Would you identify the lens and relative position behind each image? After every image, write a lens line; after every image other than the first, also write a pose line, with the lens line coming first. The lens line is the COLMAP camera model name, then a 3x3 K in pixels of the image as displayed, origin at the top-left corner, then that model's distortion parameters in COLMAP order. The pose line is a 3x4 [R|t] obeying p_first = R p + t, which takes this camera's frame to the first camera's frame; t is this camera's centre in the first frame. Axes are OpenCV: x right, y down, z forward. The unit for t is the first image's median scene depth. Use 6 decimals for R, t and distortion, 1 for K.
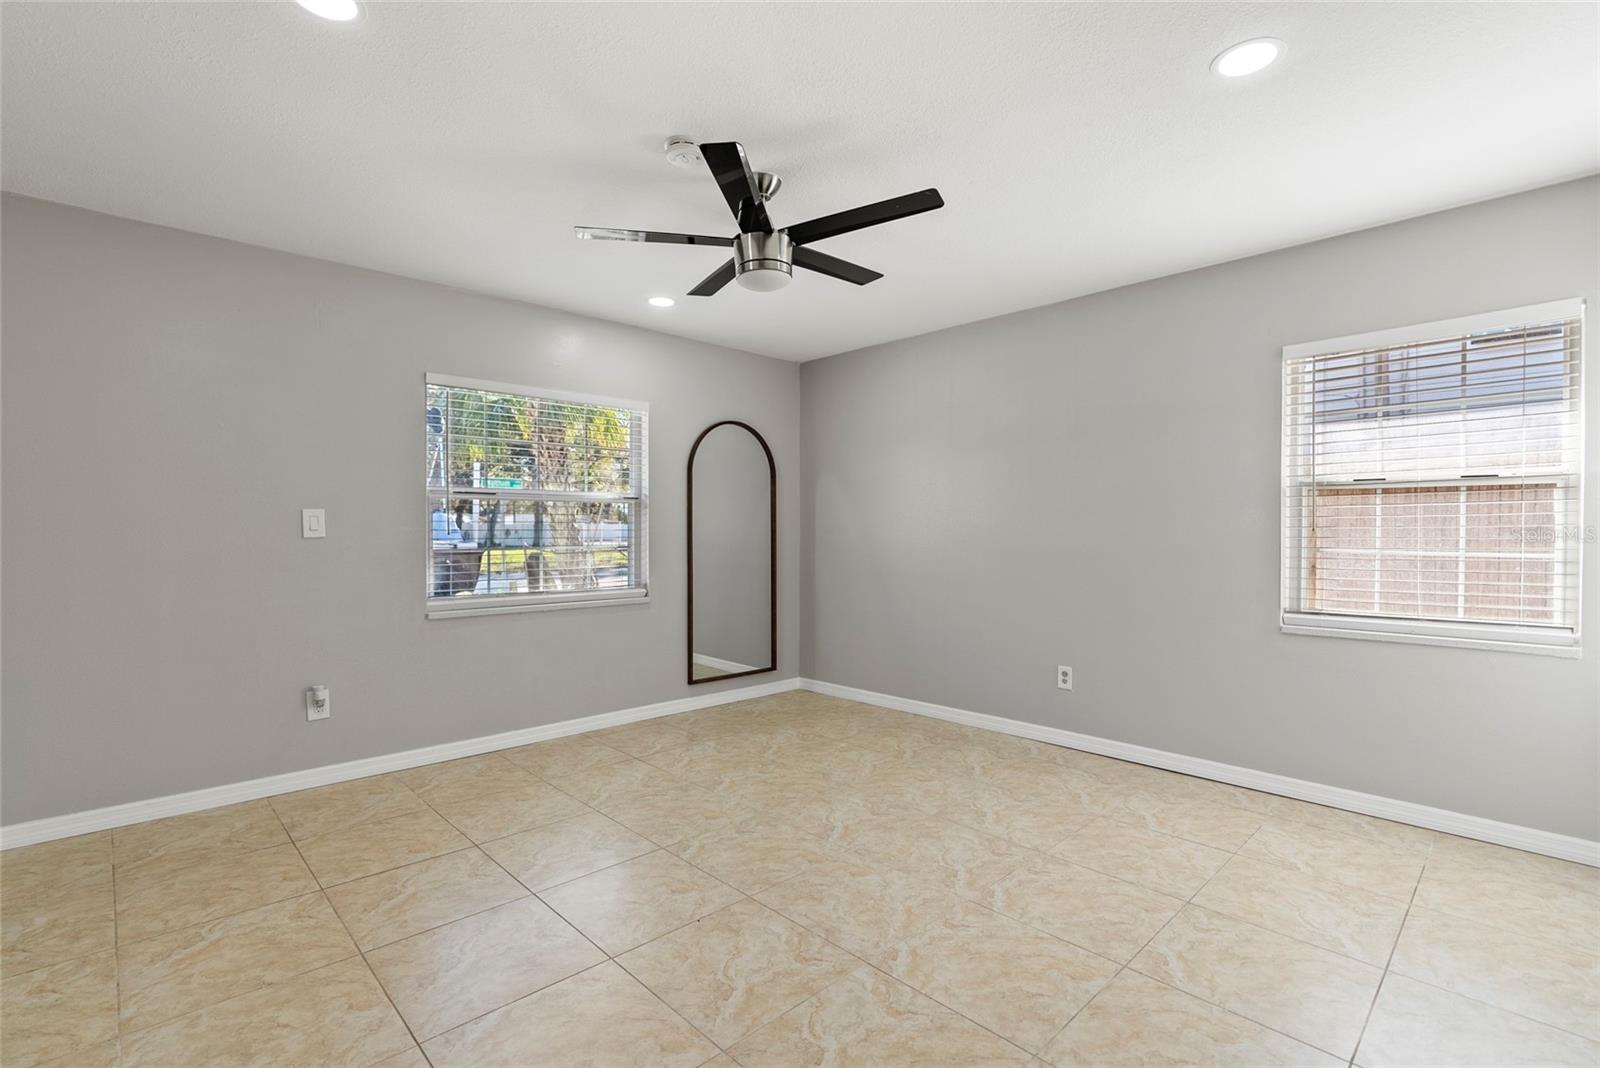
lens RADIAL K [[732.4, 0, 800.0], [0, 732.4, 532.4], [0, 0, 1]] dist [-0.003744, 0.001302]
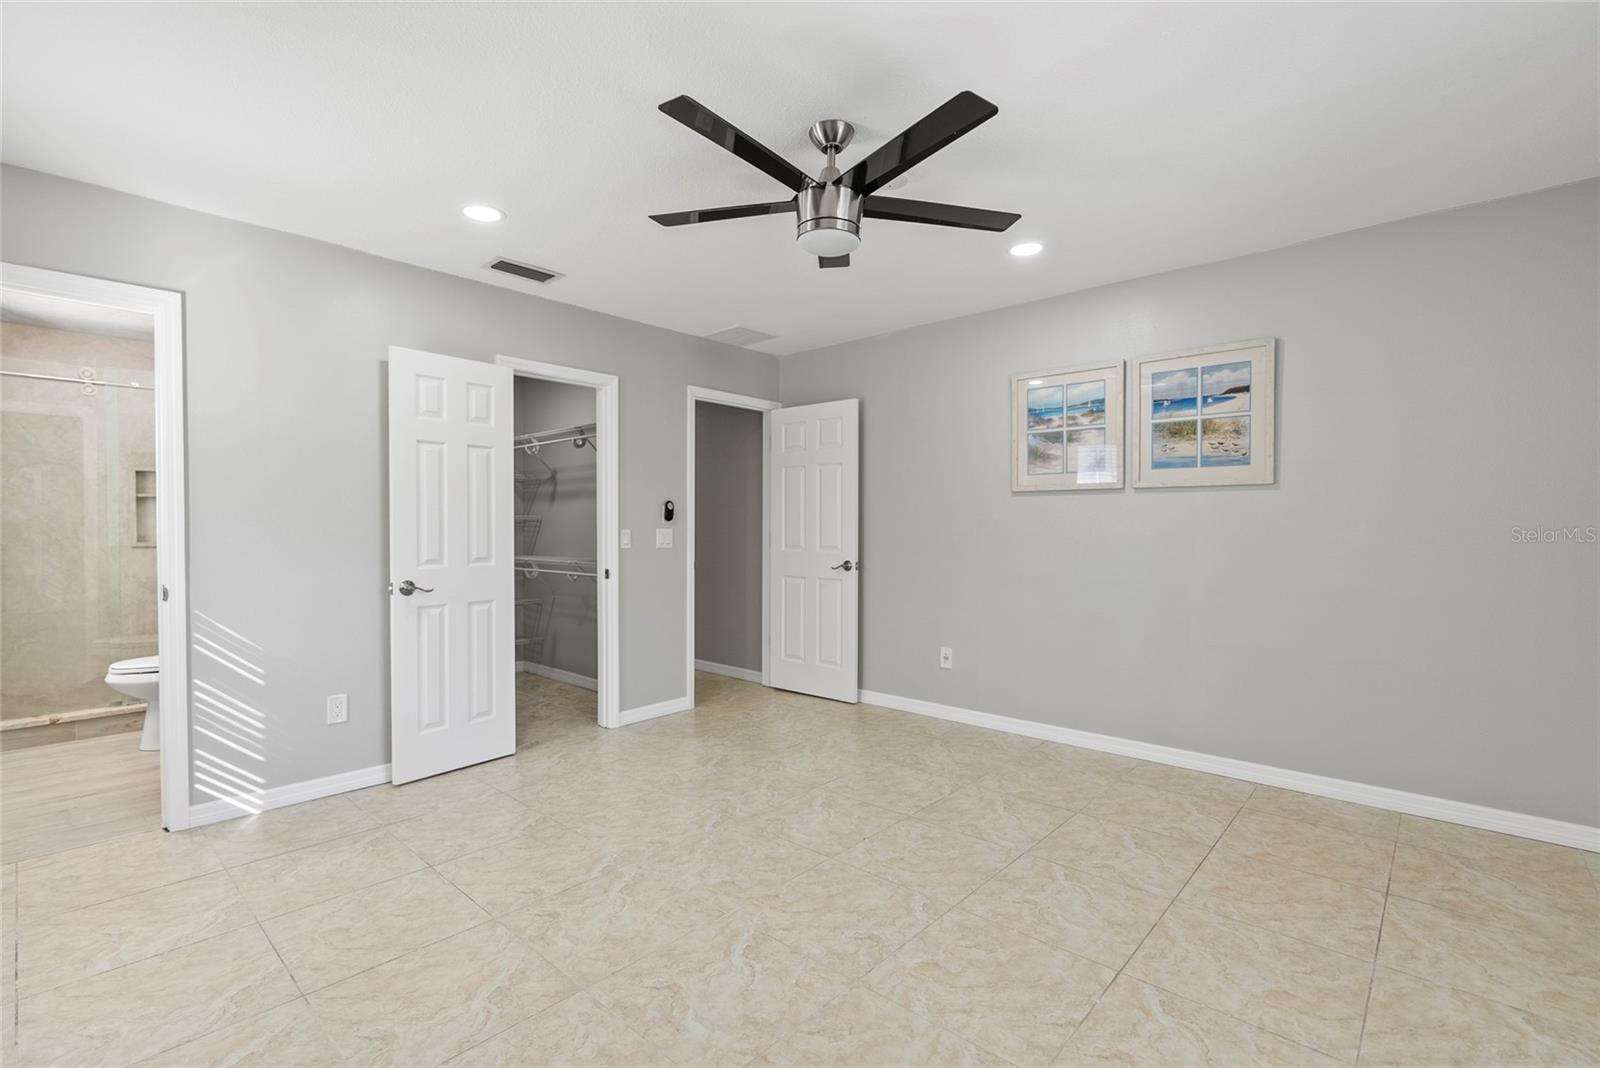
lens RADIAL K [[732.4, 0, 803.9], [0, 732.4, 535.9], [0, 0, 1]] dist [-0.003744, 0.001302]
pose [[-0.997741, 0.001610, -0.067158, 0.042455], [0.000555, 0.999876, 0.015723, -0.006110], [0.067175, 0.015651, -0.997618, 1.973984]]
